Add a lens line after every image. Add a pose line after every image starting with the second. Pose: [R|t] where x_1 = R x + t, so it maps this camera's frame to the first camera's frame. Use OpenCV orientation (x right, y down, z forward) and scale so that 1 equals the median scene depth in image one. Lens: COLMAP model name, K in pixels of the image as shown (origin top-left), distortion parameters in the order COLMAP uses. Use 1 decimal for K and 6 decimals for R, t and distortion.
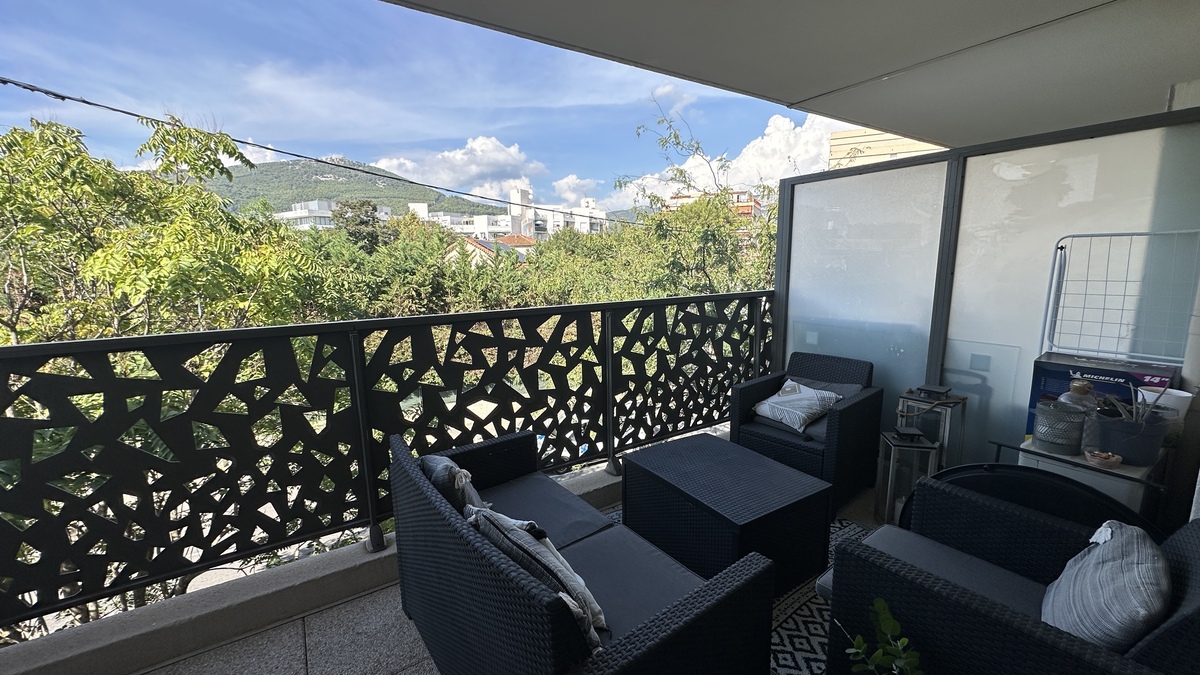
lens RADIAL K [[459.7, 0, 600.9], [0, 459.7, 333.0], [0, 0, 1]] dist [0.001612, 0.000224]
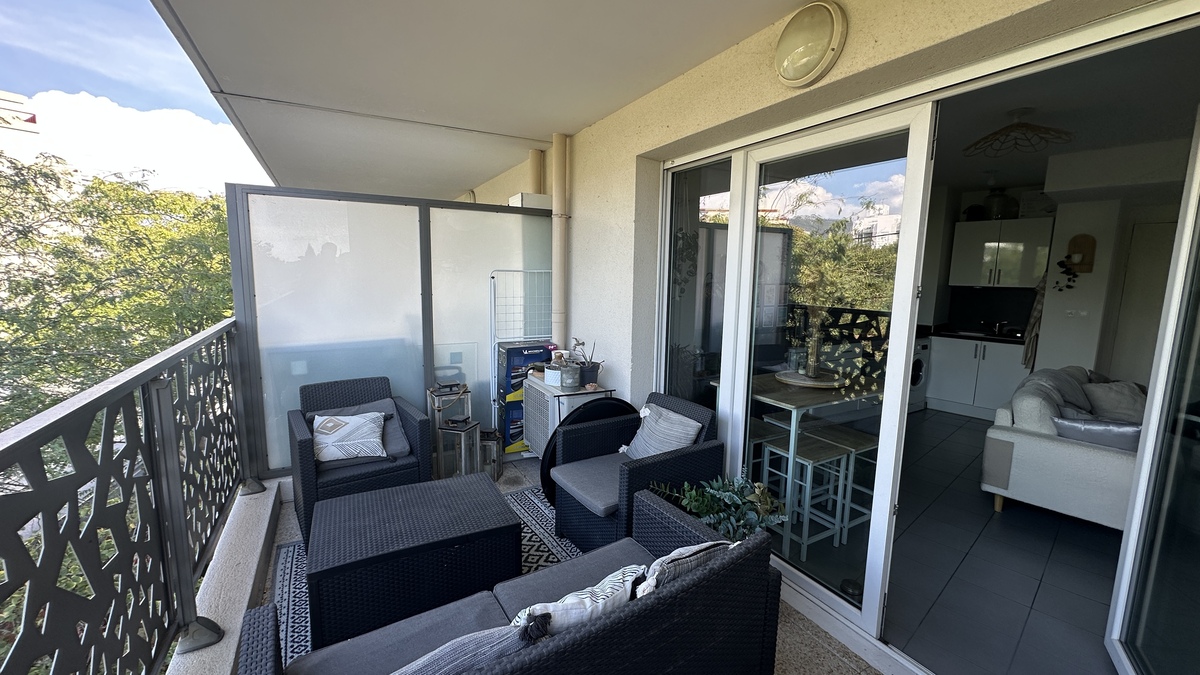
lens RADIAL K [[459.7, 0, 600.9], [0, 459.7, 333.0], [0, 0, 1]] dist [0.001612, 0.000224]
pose [[0.110459, -0.112429, 0.987501, -0.489602], [0.140000, 0.985435, 0.096534, -0.082733], [-0.983971, 0.127587, 0.124590, 0.394462]]
